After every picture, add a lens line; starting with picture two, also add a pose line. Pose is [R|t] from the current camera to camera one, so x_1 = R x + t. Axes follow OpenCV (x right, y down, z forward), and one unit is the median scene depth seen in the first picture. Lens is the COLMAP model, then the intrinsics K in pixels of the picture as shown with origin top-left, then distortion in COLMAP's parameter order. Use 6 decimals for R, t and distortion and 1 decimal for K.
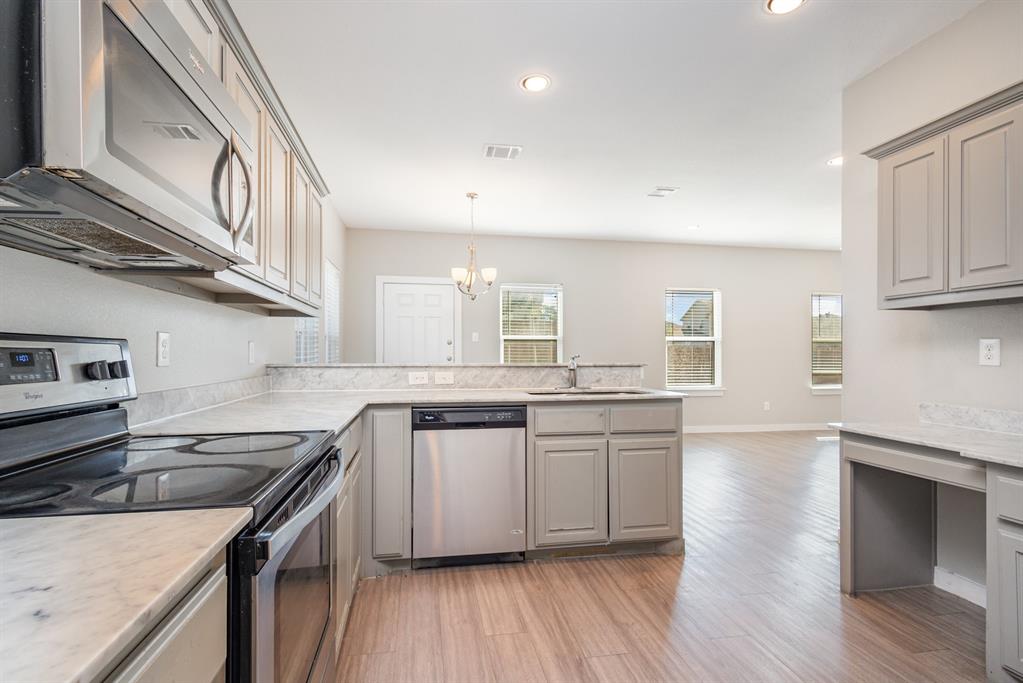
lens RADIAL K [[475.9, 0, 514.7], [0, 475.9, 347.4], [0, 0, 1]] dist [0.009461, -0.000932]
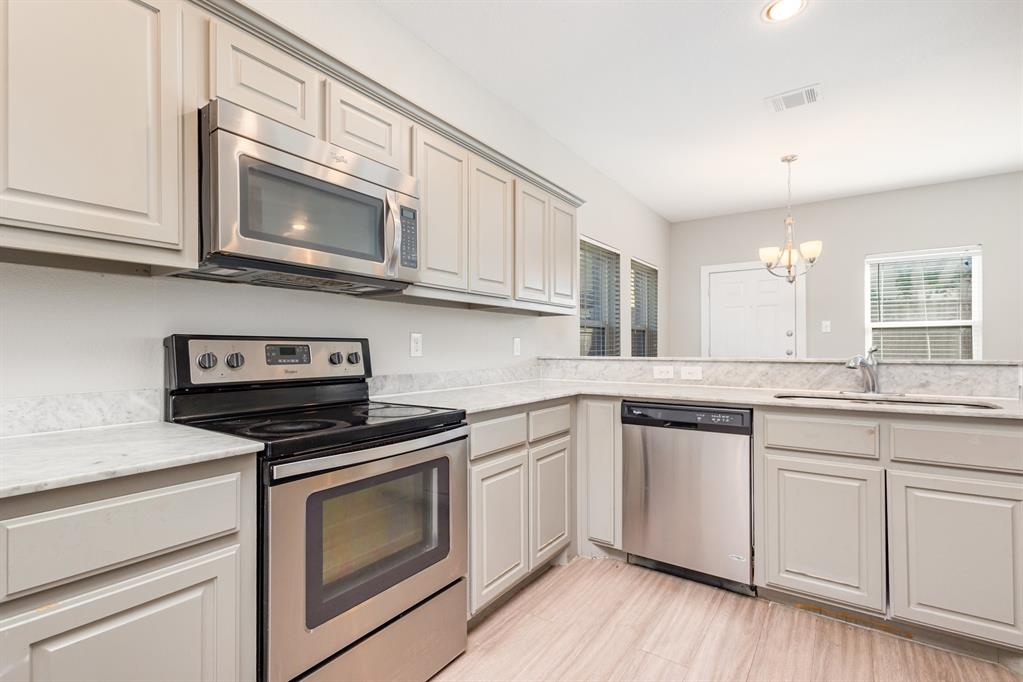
lens RADIAL K [[475.9, 0, 520.7], [0, 475.9, 344.3], [0, 0, 1]] dist [0.009461, -0.000932]
pose [[0.708368, -0.009347, -0.705781, 0.319142], [0.013669, 0.999906, 0.000477, 0.003913], [0.705711, -0.009985, 0.708429, 0.131060]]
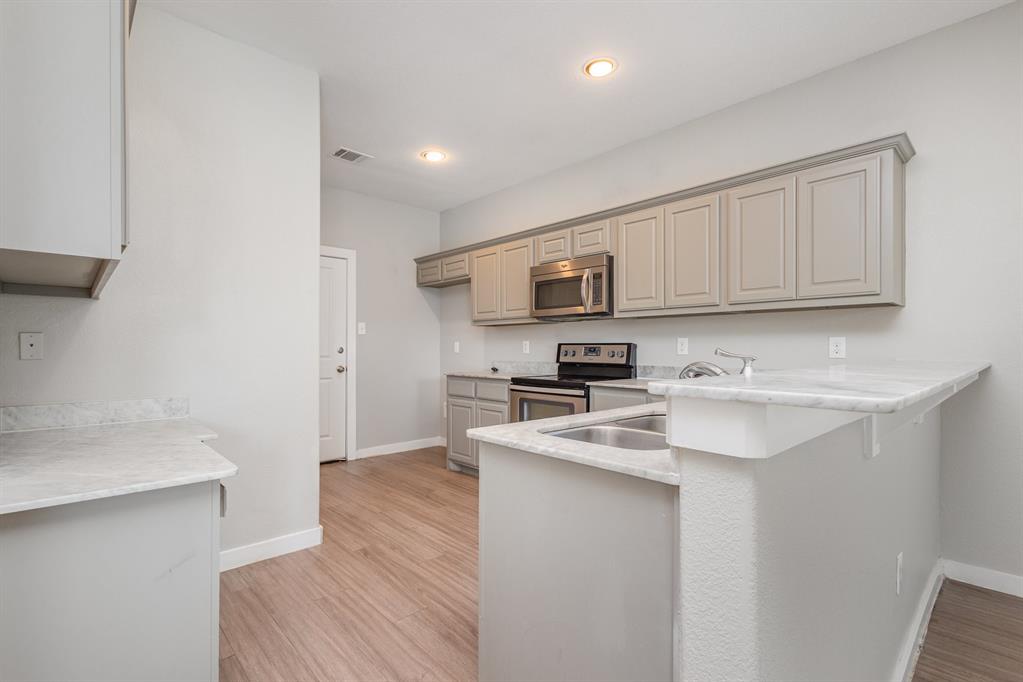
lens RADIAL K [[475.9, 0, 503.5], [0, 475.9, 346.4], [0, 0, 1]] dist [0.009461, -0.000932]
pose [[-0.857252, -0.005182, -0.514871, 0.591023], [0.004929, 0.999821, -0.018269, 0.023905], [0.514873, -0.018199, -0.857073, 1.471942]]
